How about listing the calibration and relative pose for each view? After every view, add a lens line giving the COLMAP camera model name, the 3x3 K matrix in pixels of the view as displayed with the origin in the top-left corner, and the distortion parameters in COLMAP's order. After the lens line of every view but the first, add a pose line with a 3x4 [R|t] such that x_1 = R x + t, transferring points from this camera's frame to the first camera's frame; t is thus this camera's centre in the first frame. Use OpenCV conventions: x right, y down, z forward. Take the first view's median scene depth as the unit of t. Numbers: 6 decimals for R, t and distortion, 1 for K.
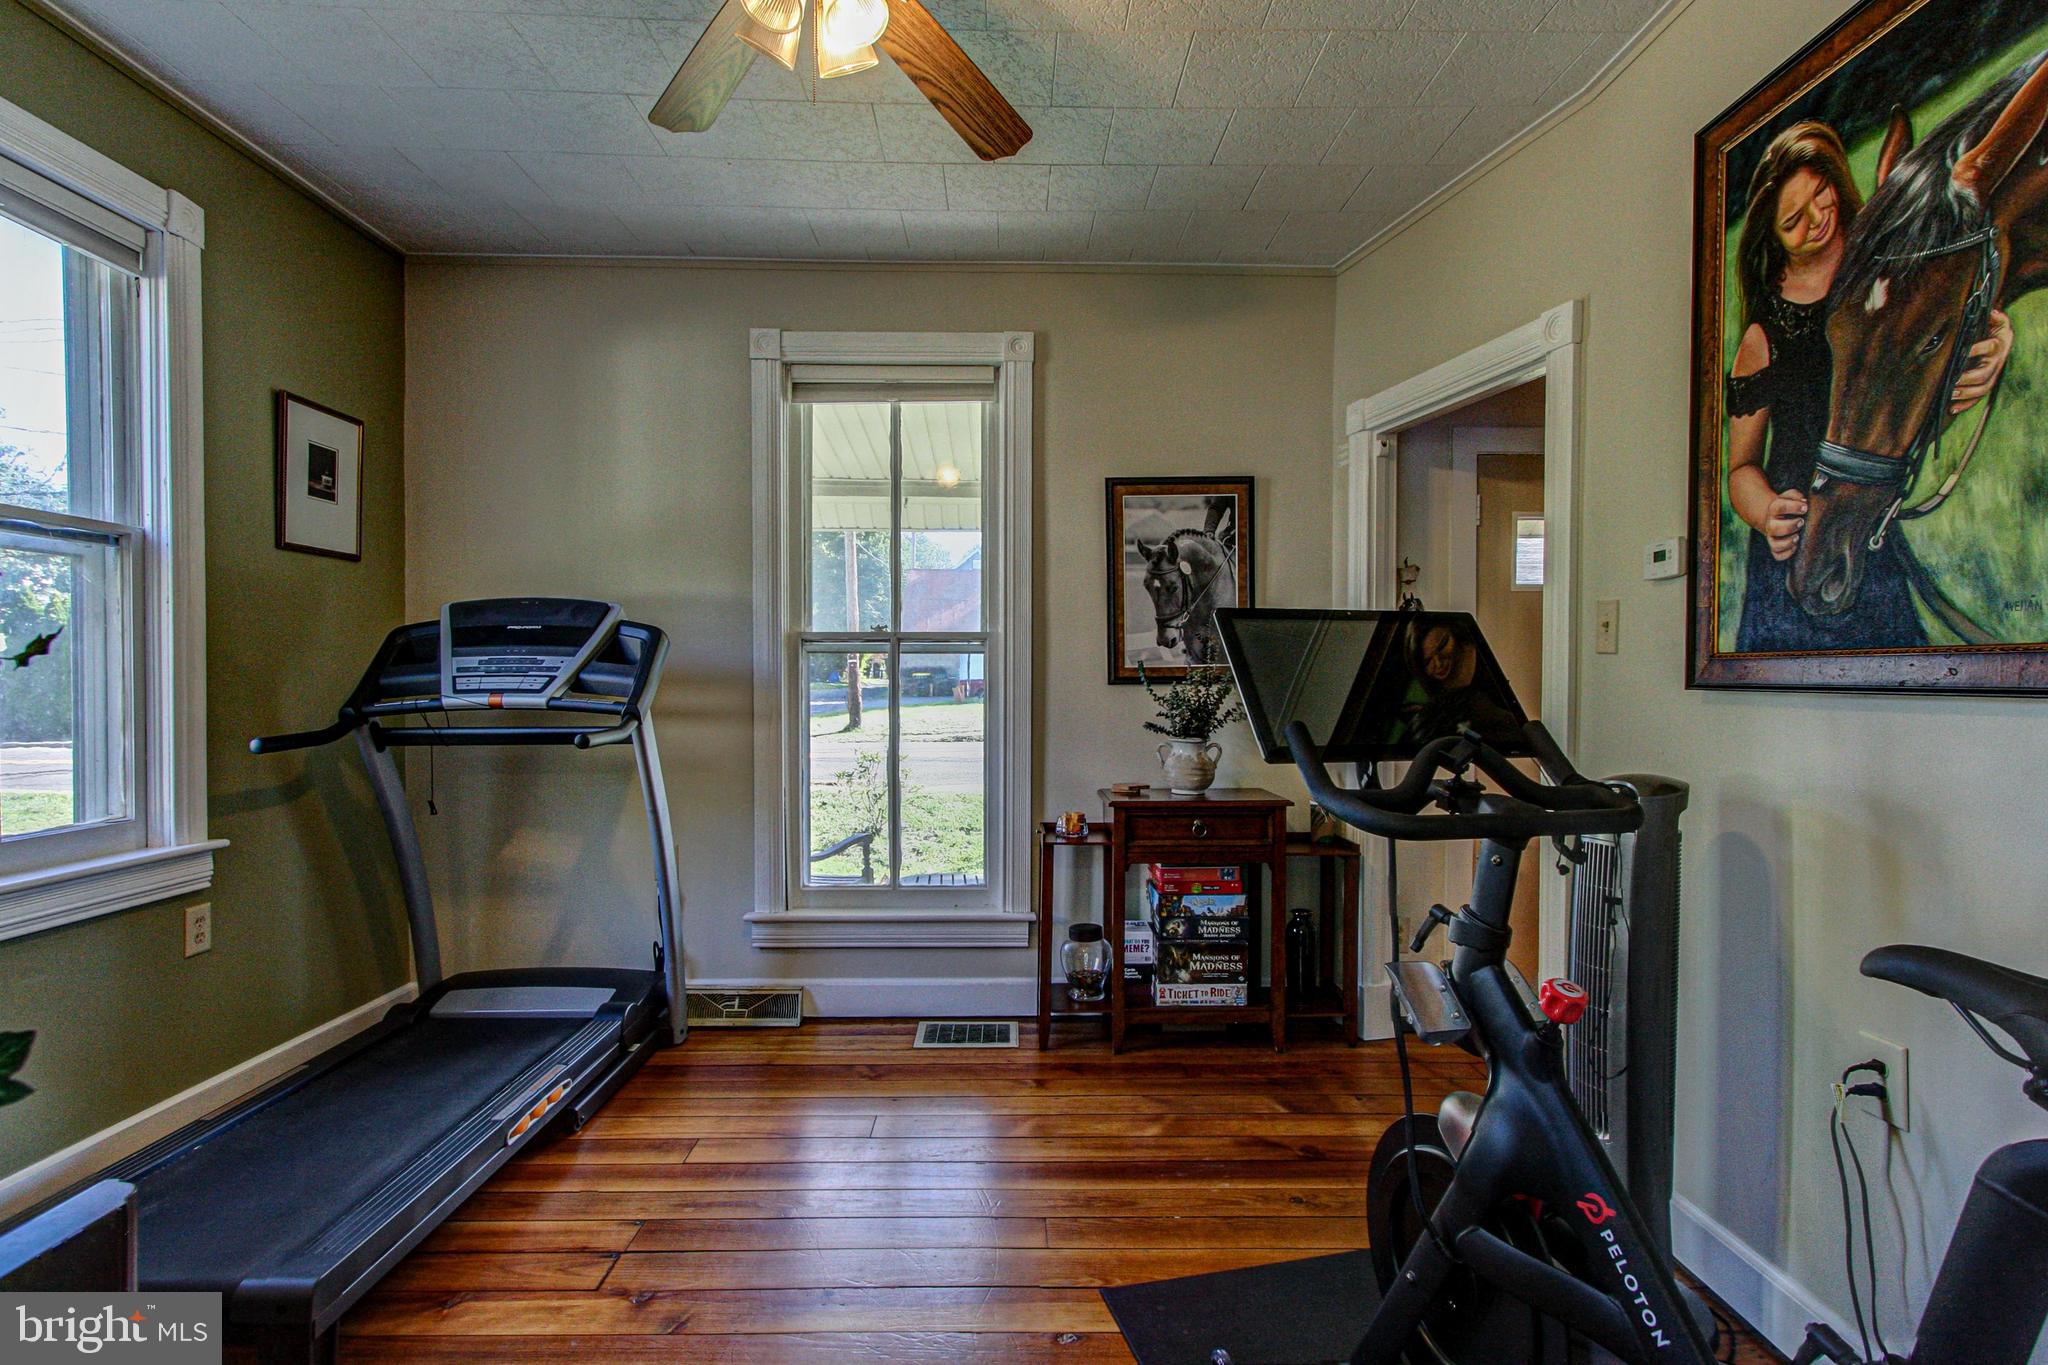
lens RADIAL K [[1017.3, 0, 1025.9], [0, 1017.3, 704.4], [0, 0, 1]] dist [0.000500, 0.000012]
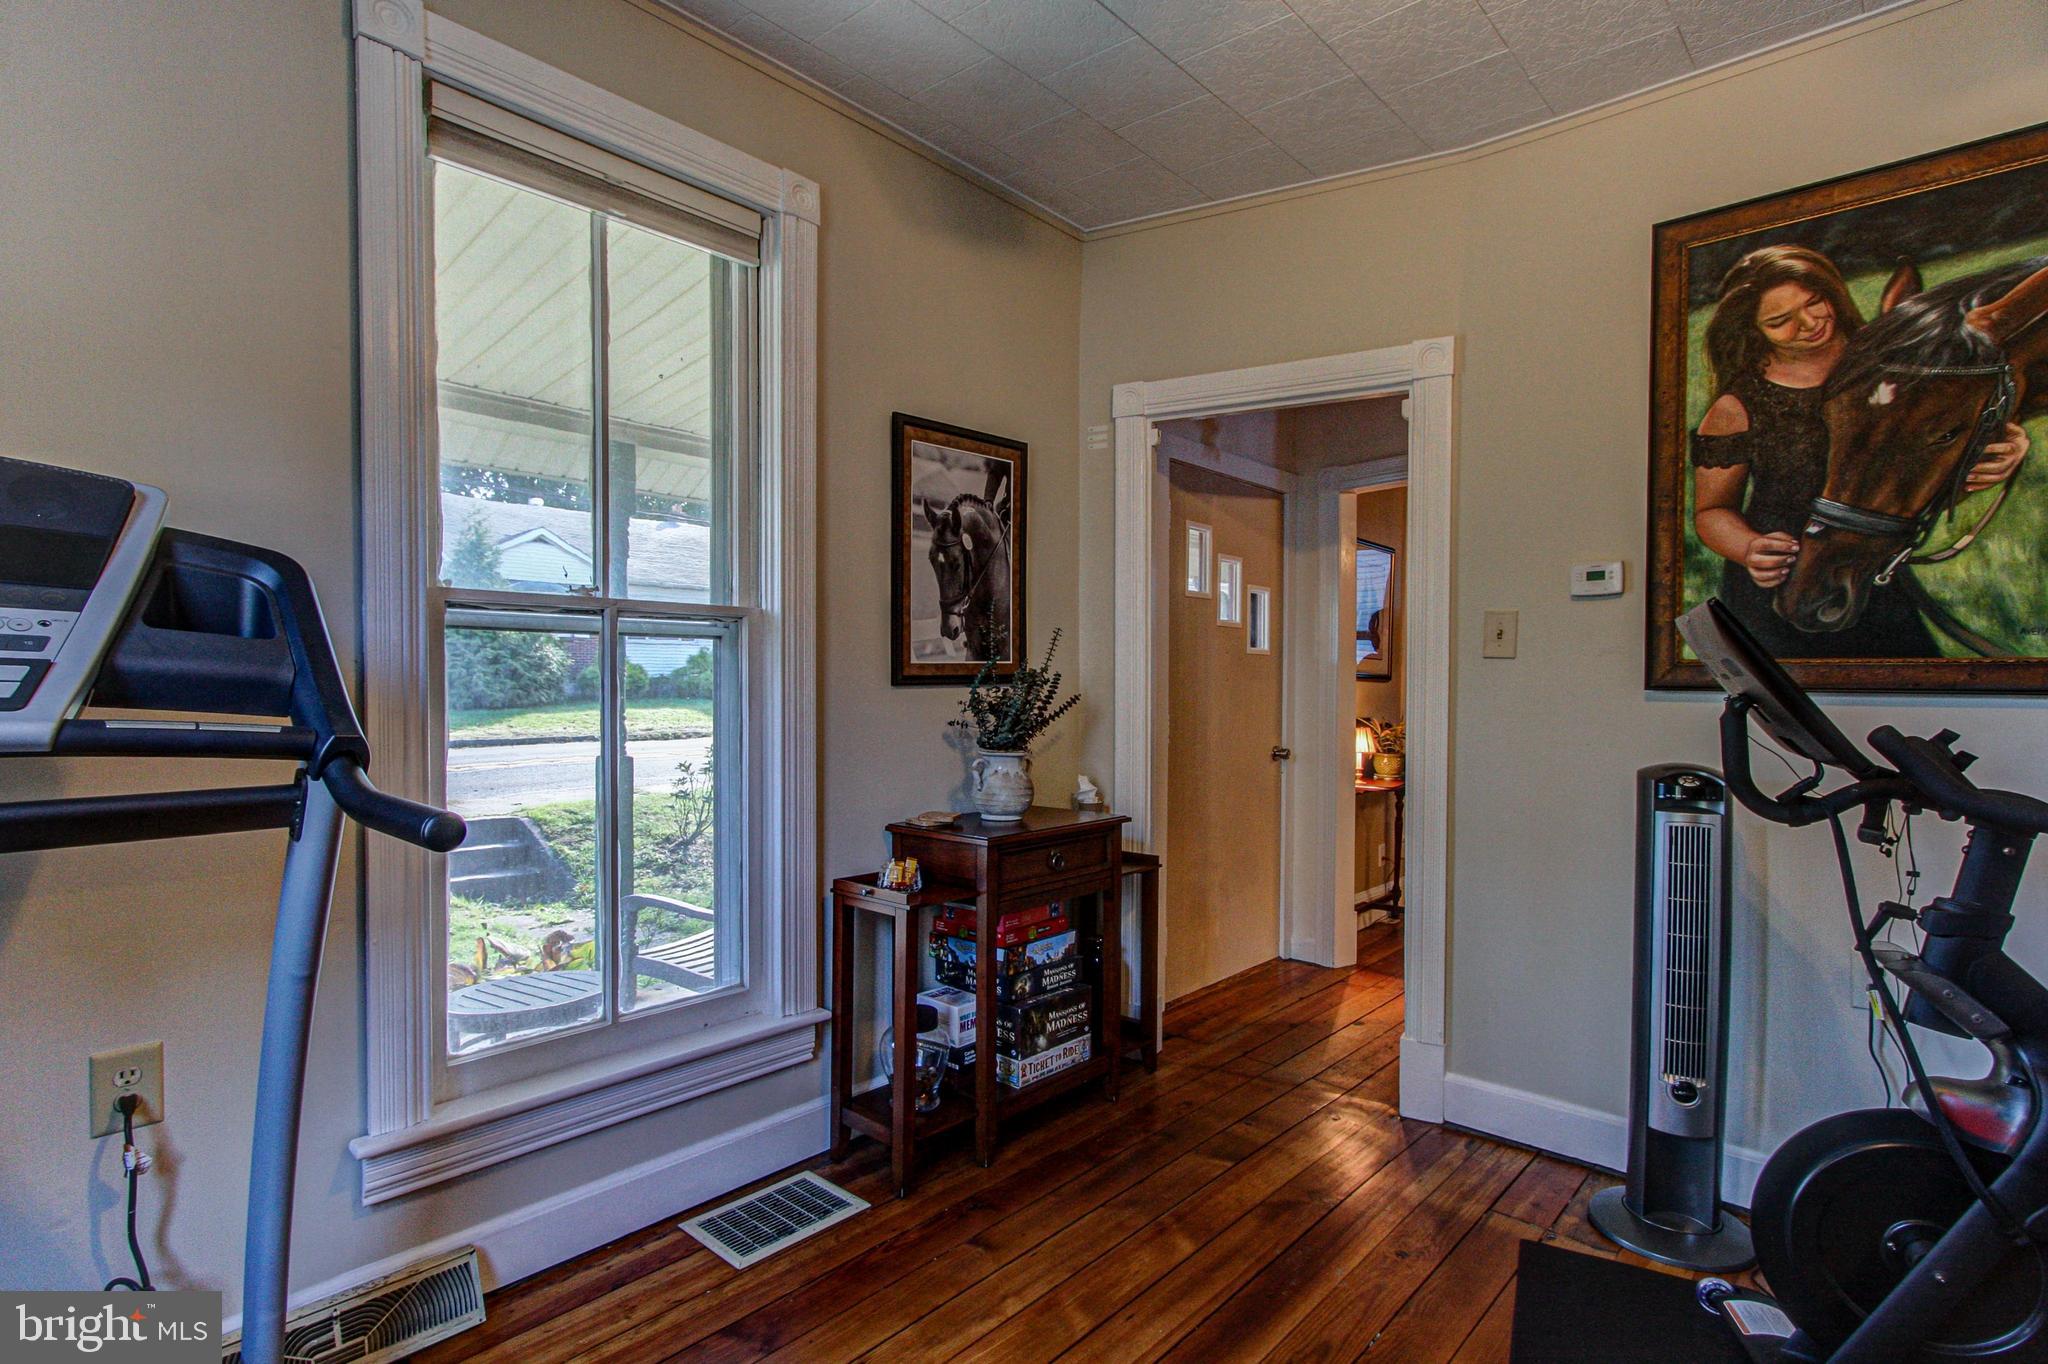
lens RADIAL K [[1017.3, 0, 1025.9], [0, 1017.3, 703.9], [0, 0, 1]] dist [0.000500, 0.000012]
pose [[0.678569, -0.013441, 0.734414, -0.784172], [0.013973, 0.999888, 0.005389, -0.016126], [-0.734404, 0.006605, 0.678681, 0.793664]]
